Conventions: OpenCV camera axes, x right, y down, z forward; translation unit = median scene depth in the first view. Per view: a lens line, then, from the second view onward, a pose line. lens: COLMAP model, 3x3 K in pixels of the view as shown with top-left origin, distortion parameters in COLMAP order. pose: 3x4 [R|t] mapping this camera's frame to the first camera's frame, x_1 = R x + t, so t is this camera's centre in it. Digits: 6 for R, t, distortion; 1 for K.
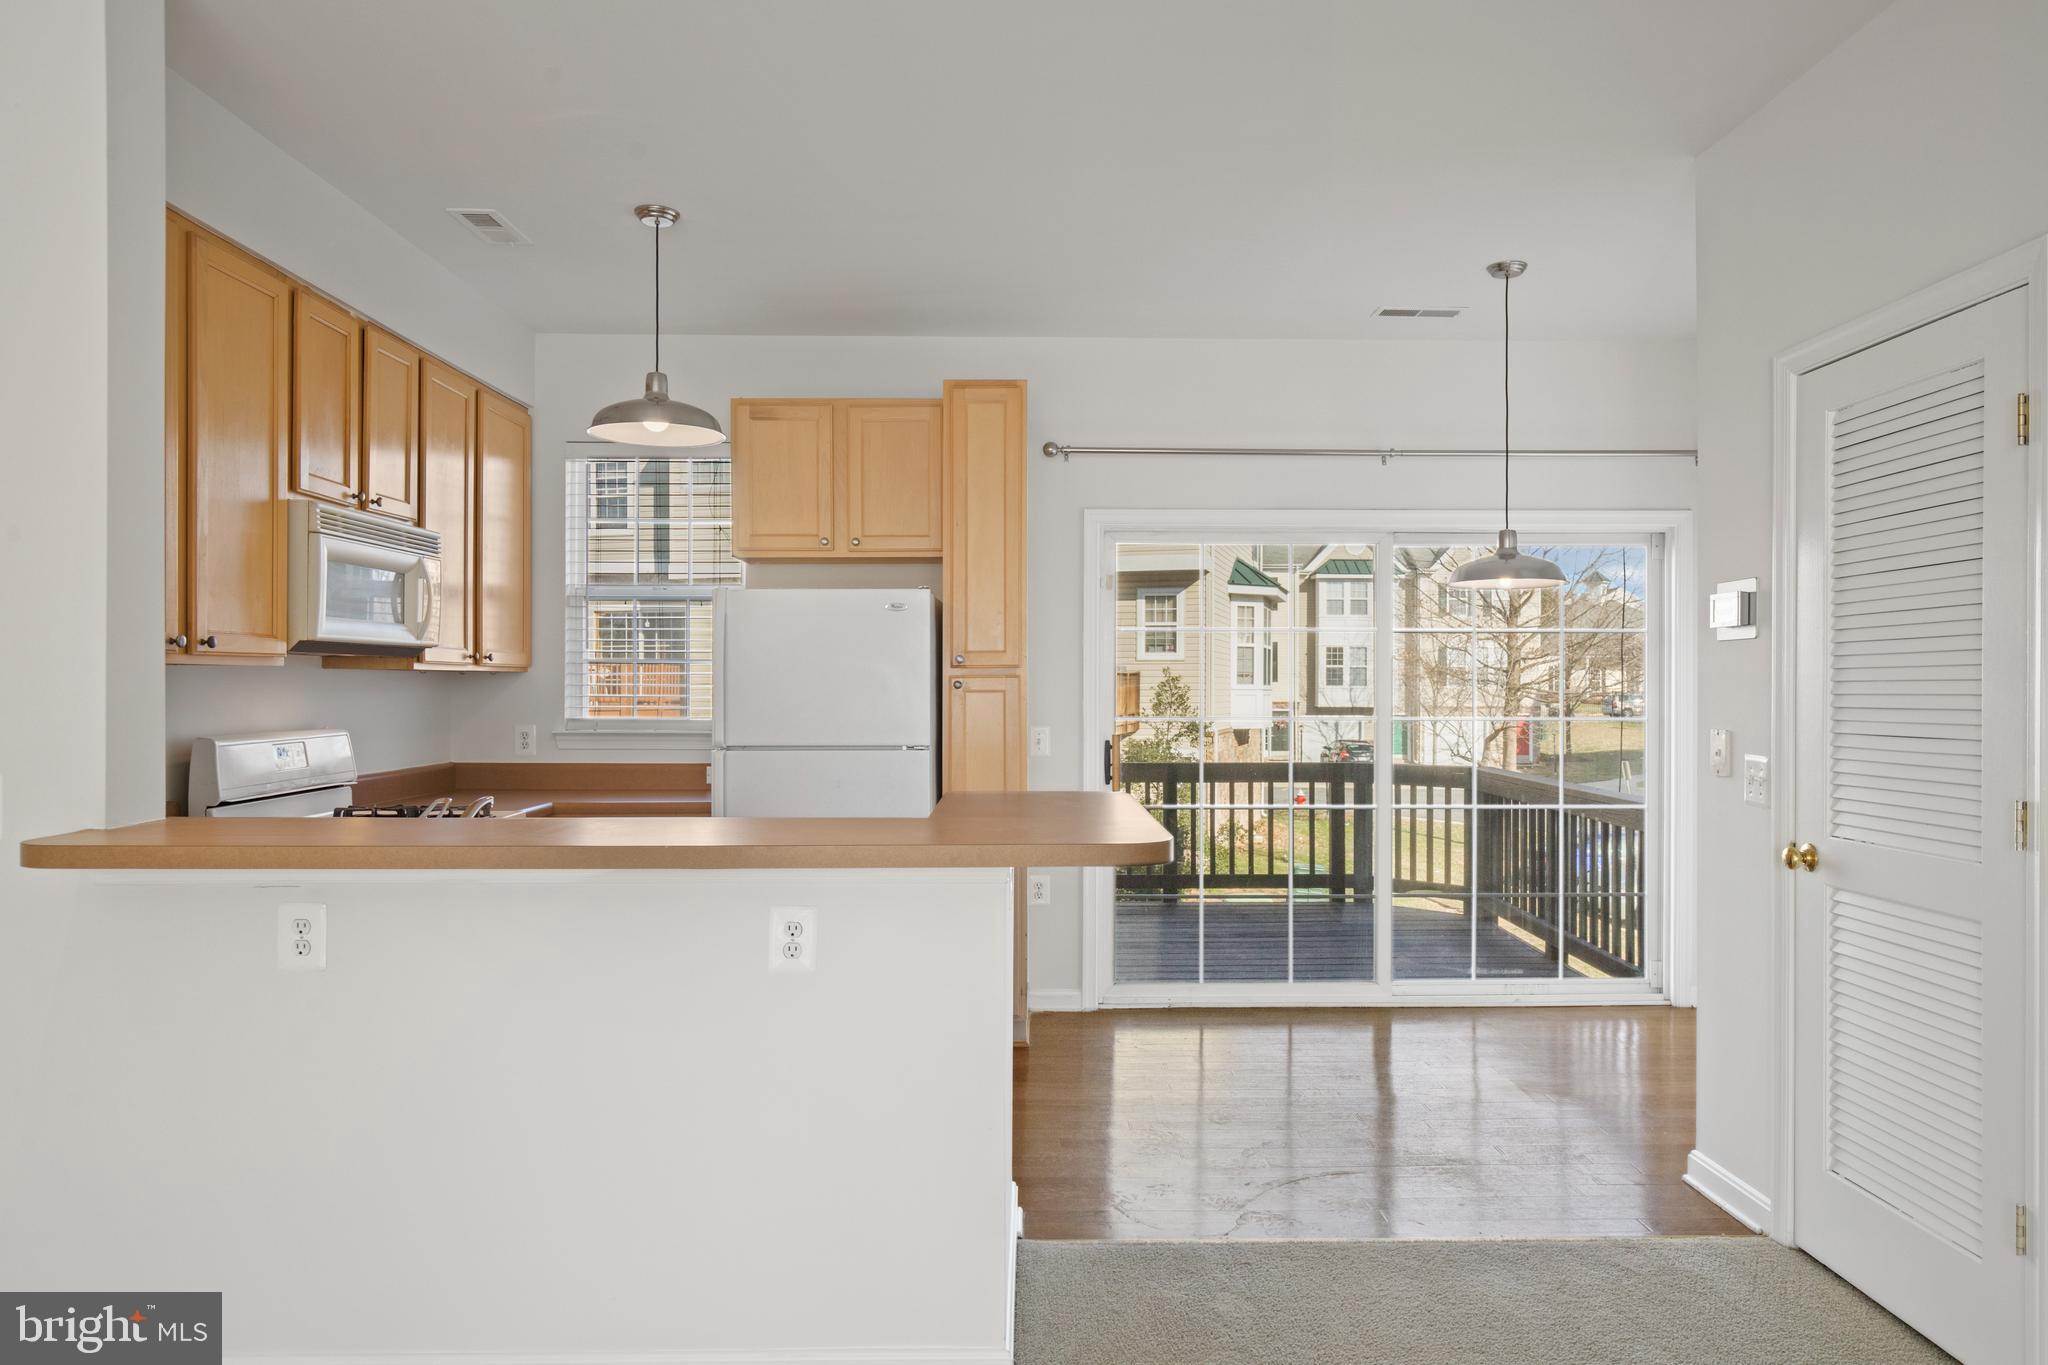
lens RADIAL K [[1325.8, 0, 1043.6], [0, 1325.8, 690.8], [0, 0, 1]] dist [-0.001333, -0.000620]
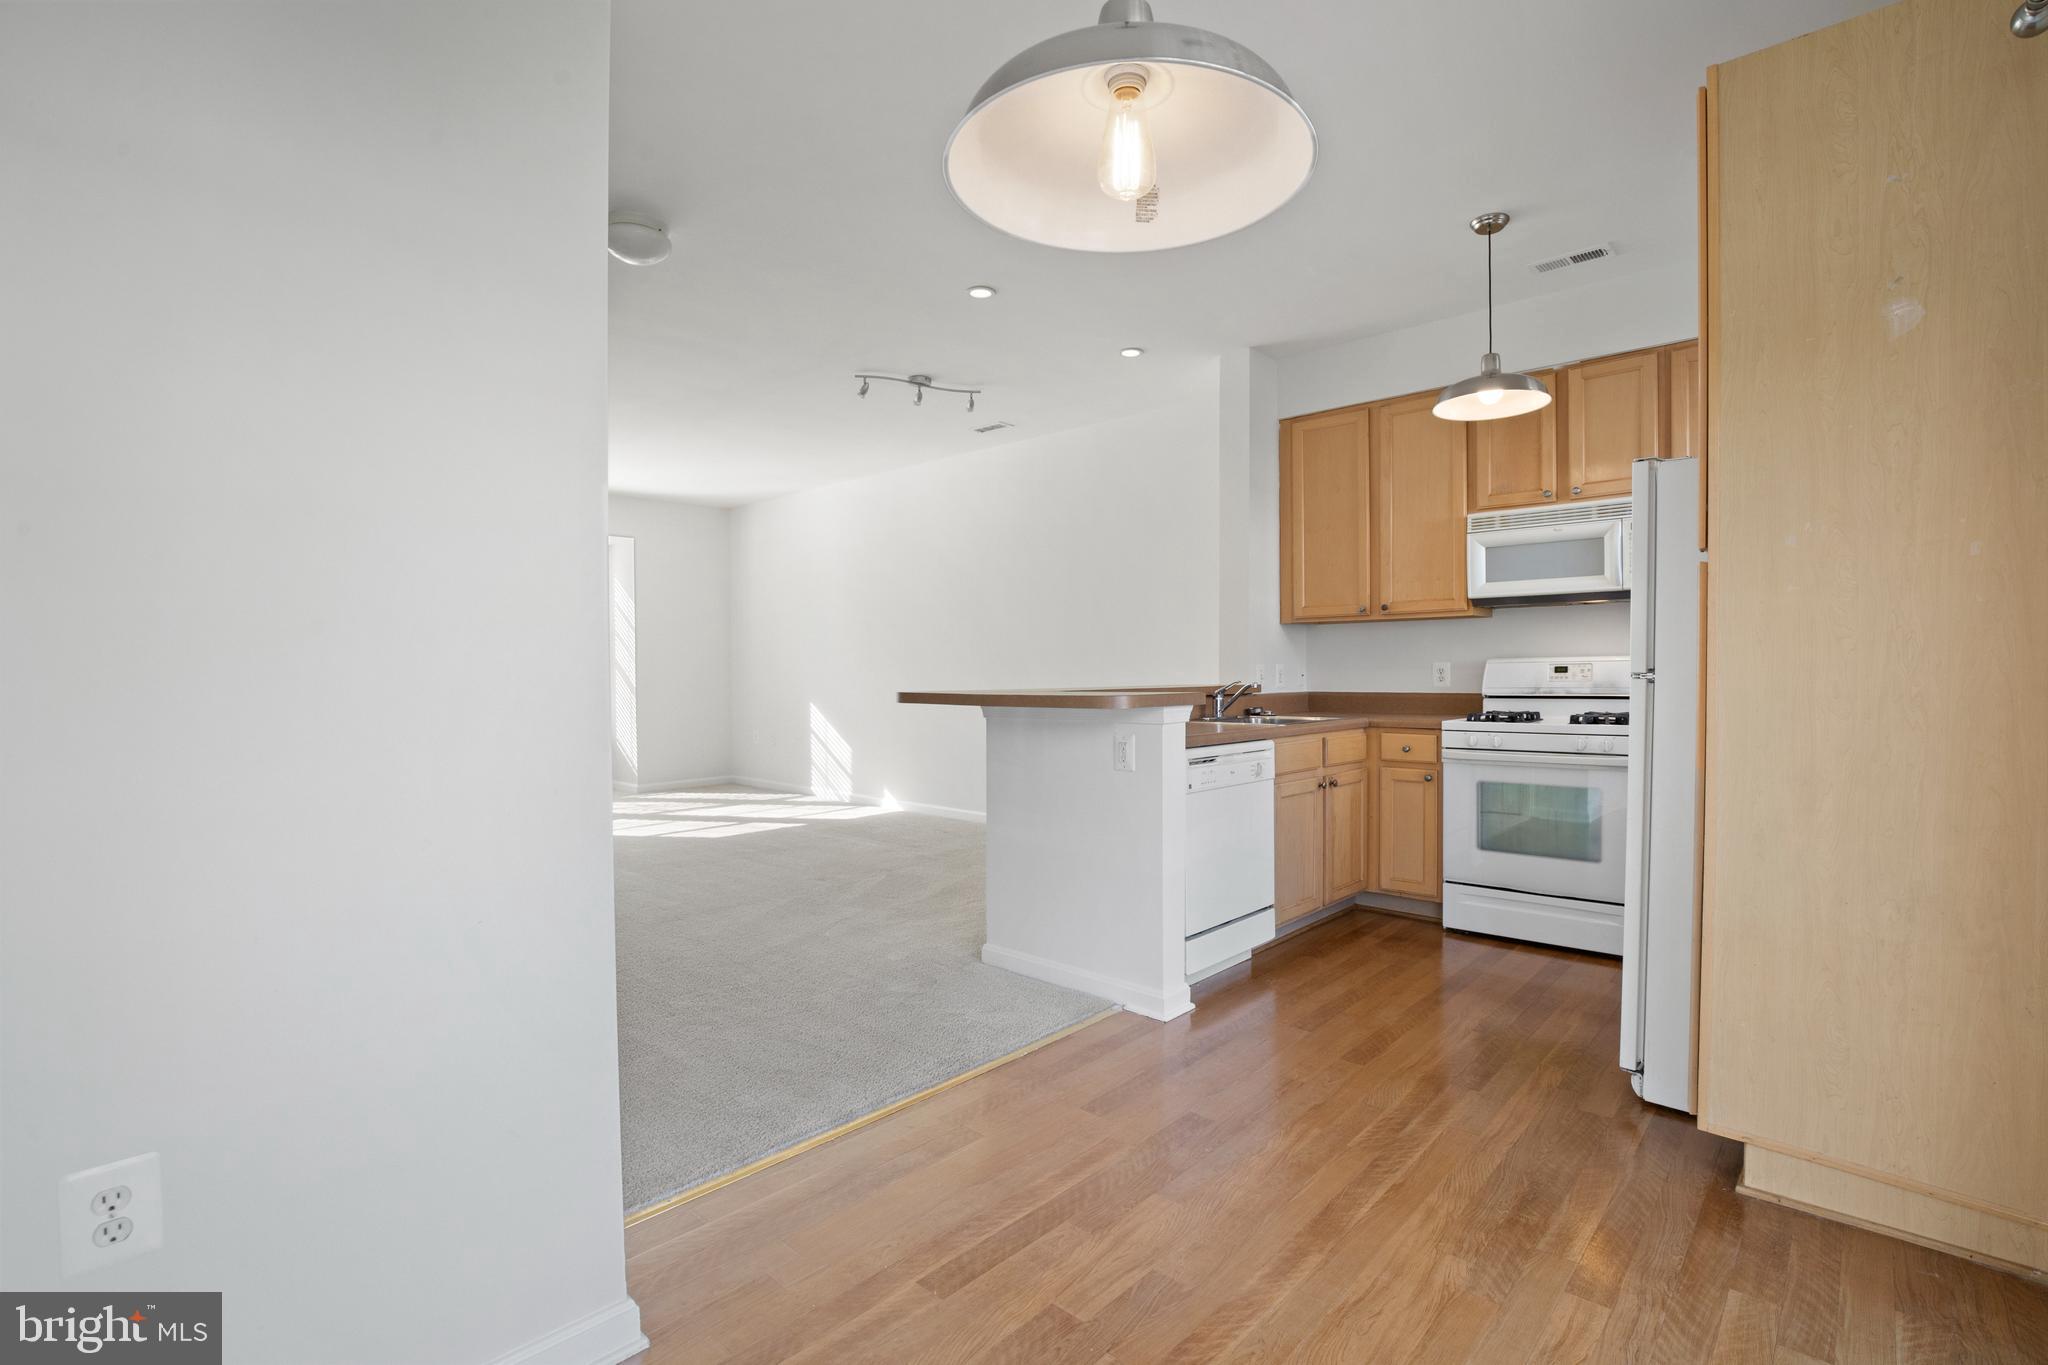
lens RADIAL K [[935.9, 0, 1051.6], [0, 935.9, 685.2], [0, 0, 1]] dist [-0.029548, 0.000603]
pose [[-0.680155, 0.014023, -0.732935, 0.440544], [0.002558, 0.999856, 0.016755, 0.032804], [0.733064, 0.009521, -0.680093, 0.945215]]
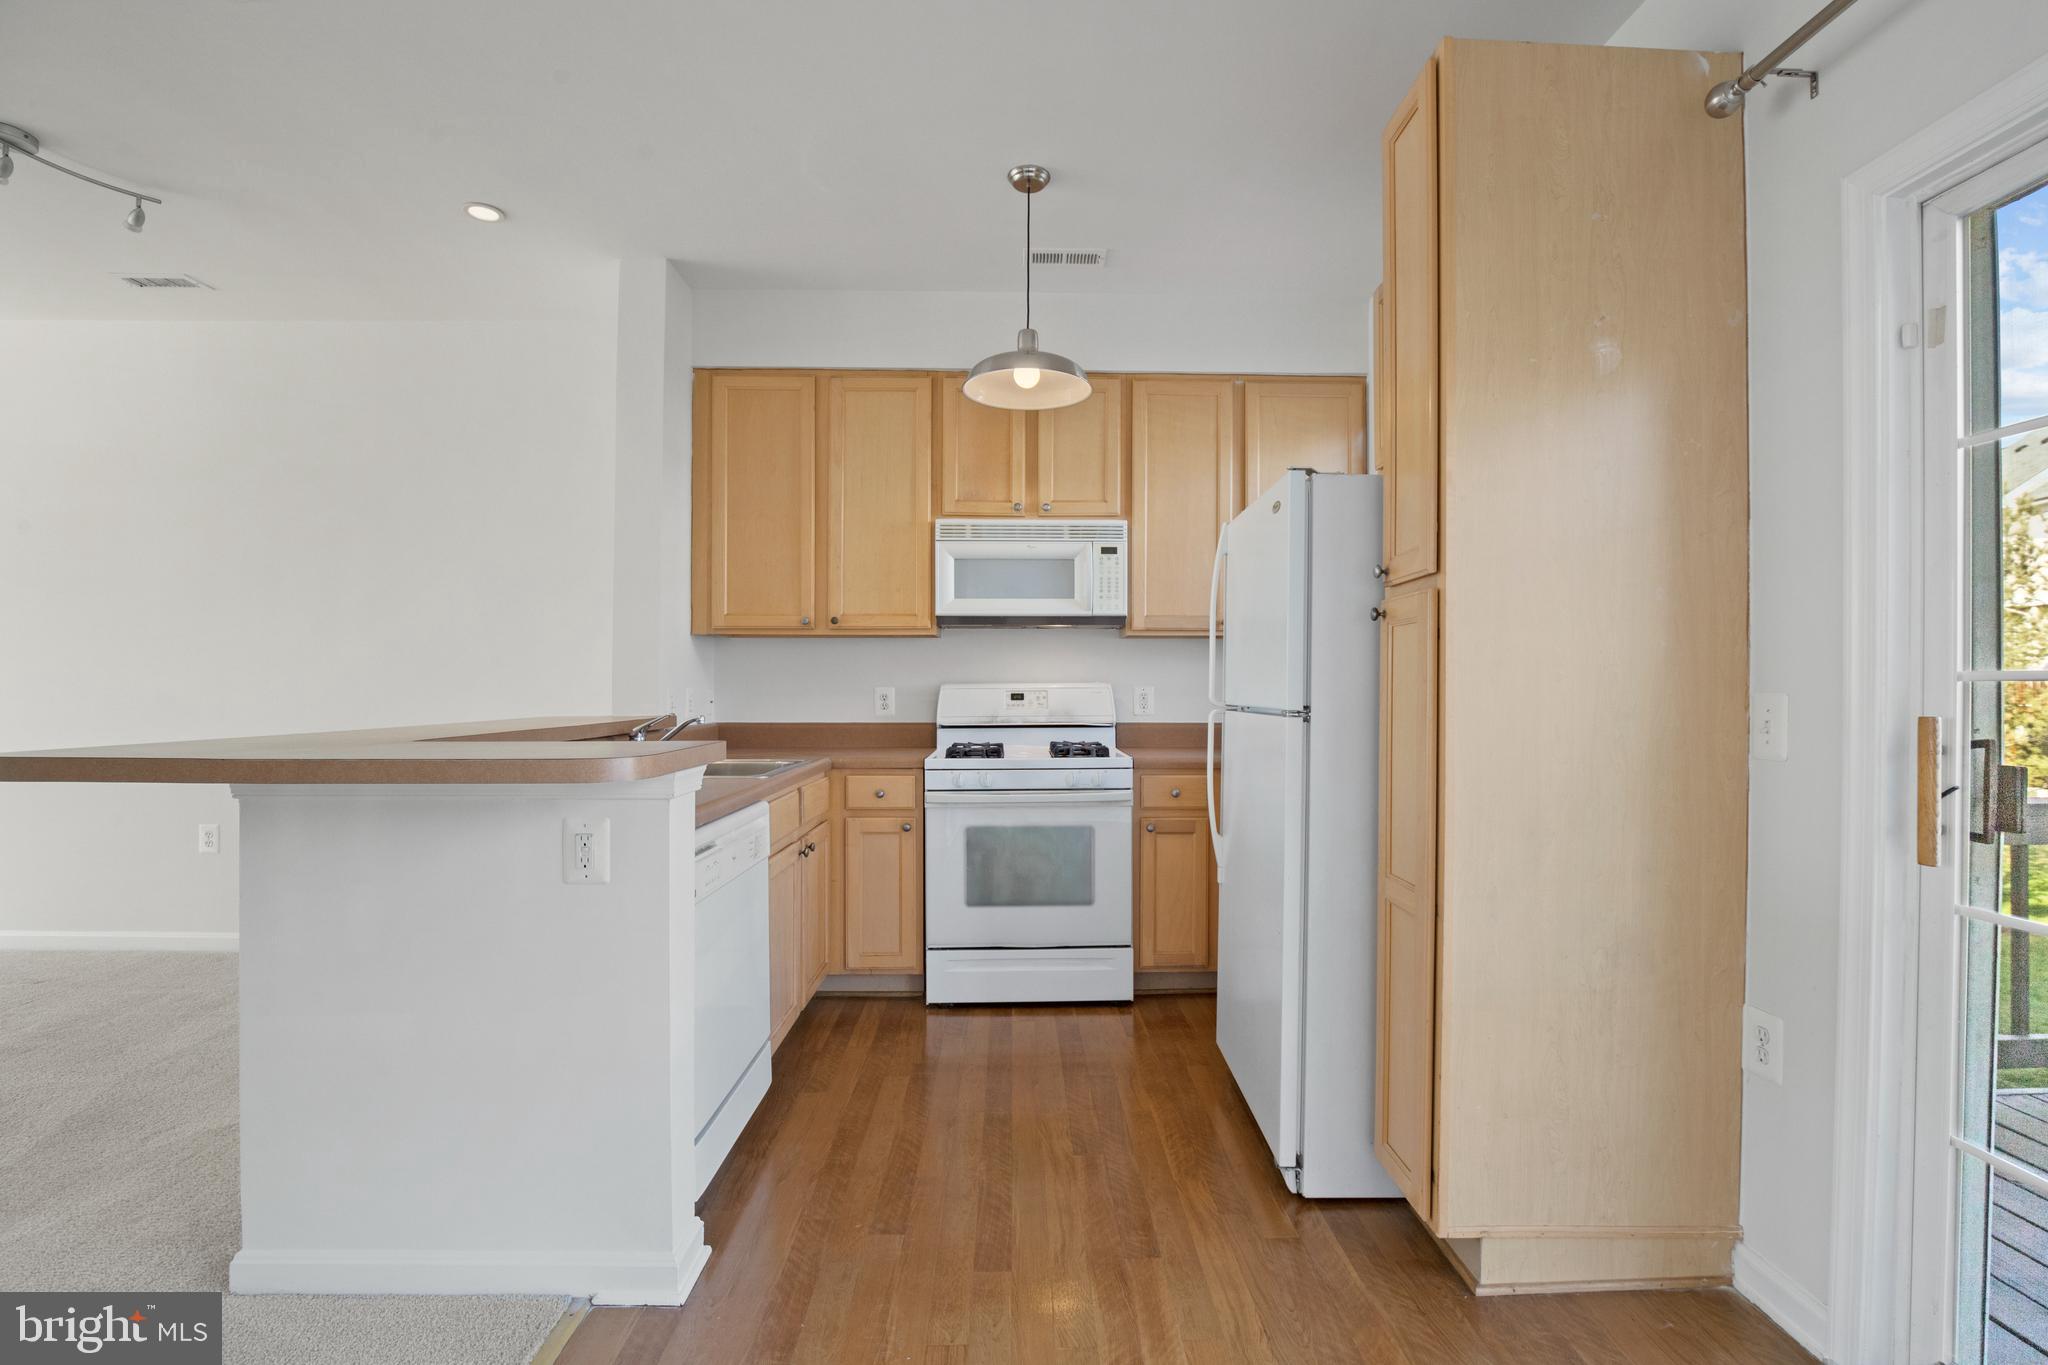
lens RADIAL K [[935.9, 0, 1051.6], [0, 935.9, 685.2], [0, 0, 1]] dist [-0.029548, 0.000603]
pose [[0.019726, -0.000572, -0.999805, 0.315770], [-0.005333, 0.999986, -0.000677, 0.025147], [0.999791, 0.005345, 0.019723, 0.741933]]
